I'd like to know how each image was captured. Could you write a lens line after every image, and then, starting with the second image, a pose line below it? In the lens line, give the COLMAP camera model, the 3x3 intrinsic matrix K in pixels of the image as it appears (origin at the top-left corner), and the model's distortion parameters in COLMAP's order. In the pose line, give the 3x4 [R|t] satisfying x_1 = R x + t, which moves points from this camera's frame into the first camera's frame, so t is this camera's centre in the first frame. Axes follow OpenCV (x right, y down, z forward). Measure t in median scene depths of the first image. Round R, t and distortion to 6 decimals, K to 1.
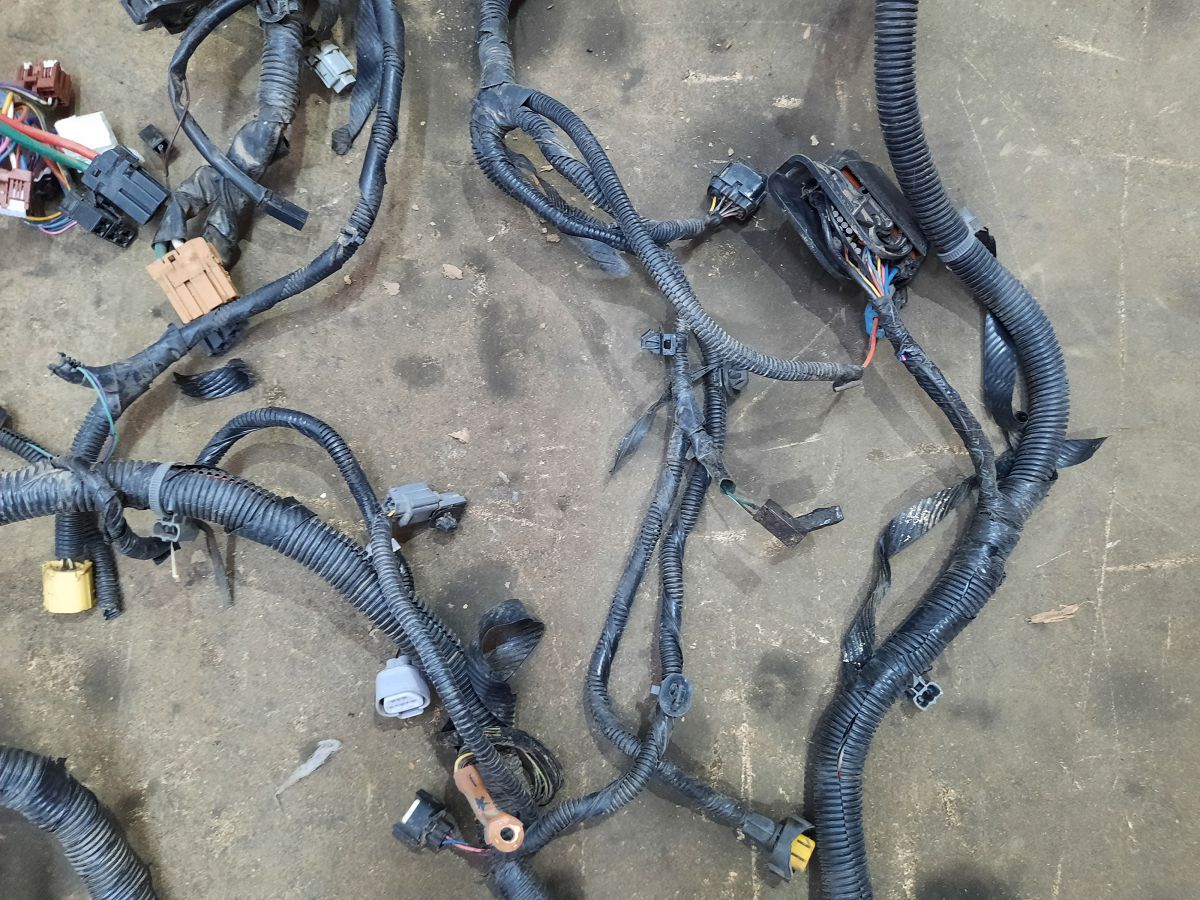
lens RADIAL K [[895.4, 0, 614.1], [0, 895.4, 443.3], [0, 0, 1]] dist [0.038621, -0.056583]
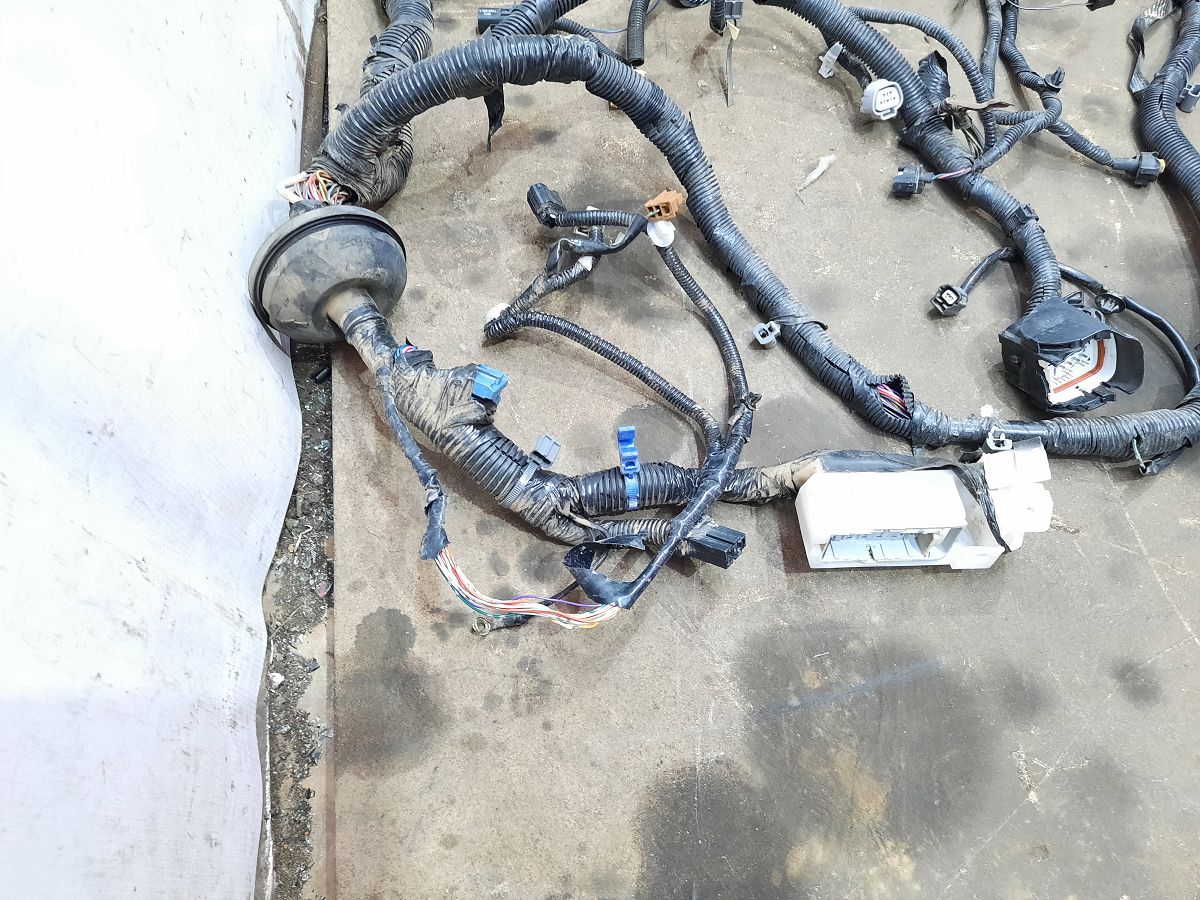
lens RADIAL K [[895.4, 0, 574.7], [0, 895.4, 472.4], [0, 0, 1]] dist [0.038621, -0.056583]
pose [[0.990685, -0.093858, 0.098666, -0.912023], [0.118880, 0.949479, -0.290444, 1.192324], [-0.066421, 0.299468, 0.951792, -0.225035]]
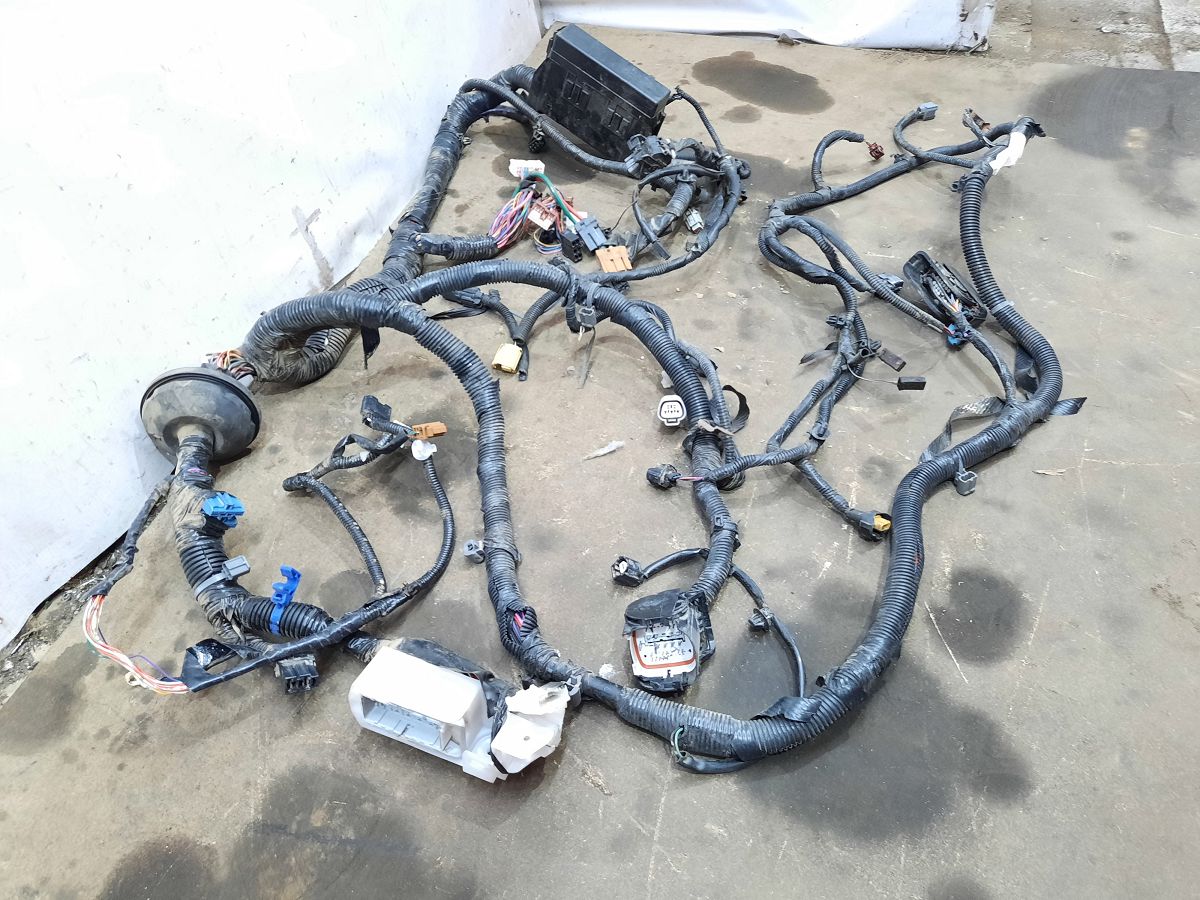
lens RADIAL K [[895.4, 0, 588.0], [0, 895.4, 451.4], [0, 0, 1]] dist [0.038621, -0.056583]
pose [[0.954171, 0.207449, -0.215690, 0.016181], [-0.293322, 0.791188, -0.536641, 1.312885], [0.059326, 0.575314, 0.815778, -0.451054]]
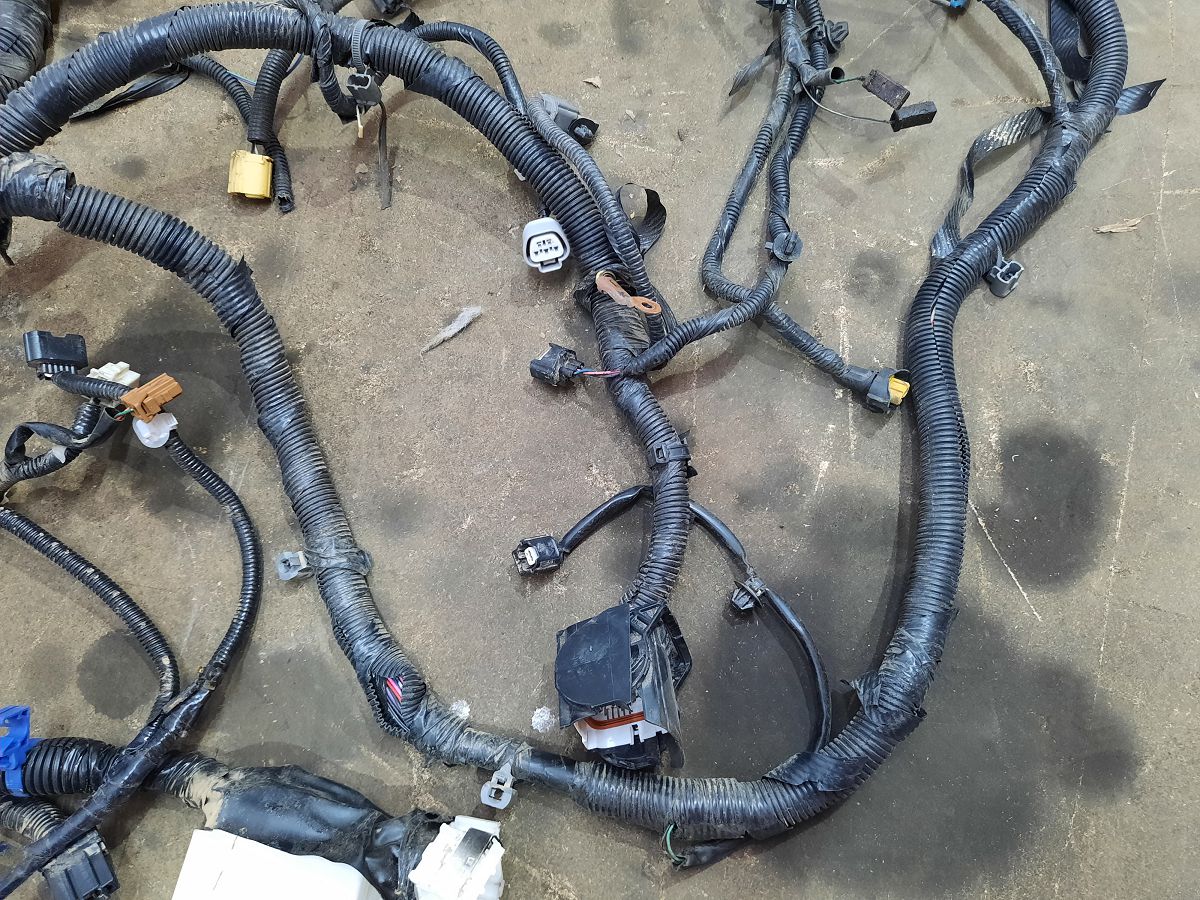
lens RADIAL K [[895.4, 0, 600.3], [0, 895.4, 462.6], [0, 0, 1]] dist [0.038621, -0.056583]
pose [[0.998756, 0.045672, -0.020013, -0.122722], [-0.047909, 0.990202, -0.131166, 0.655846], [0.013826, 0.131961, 0.991158, -0.085362]]
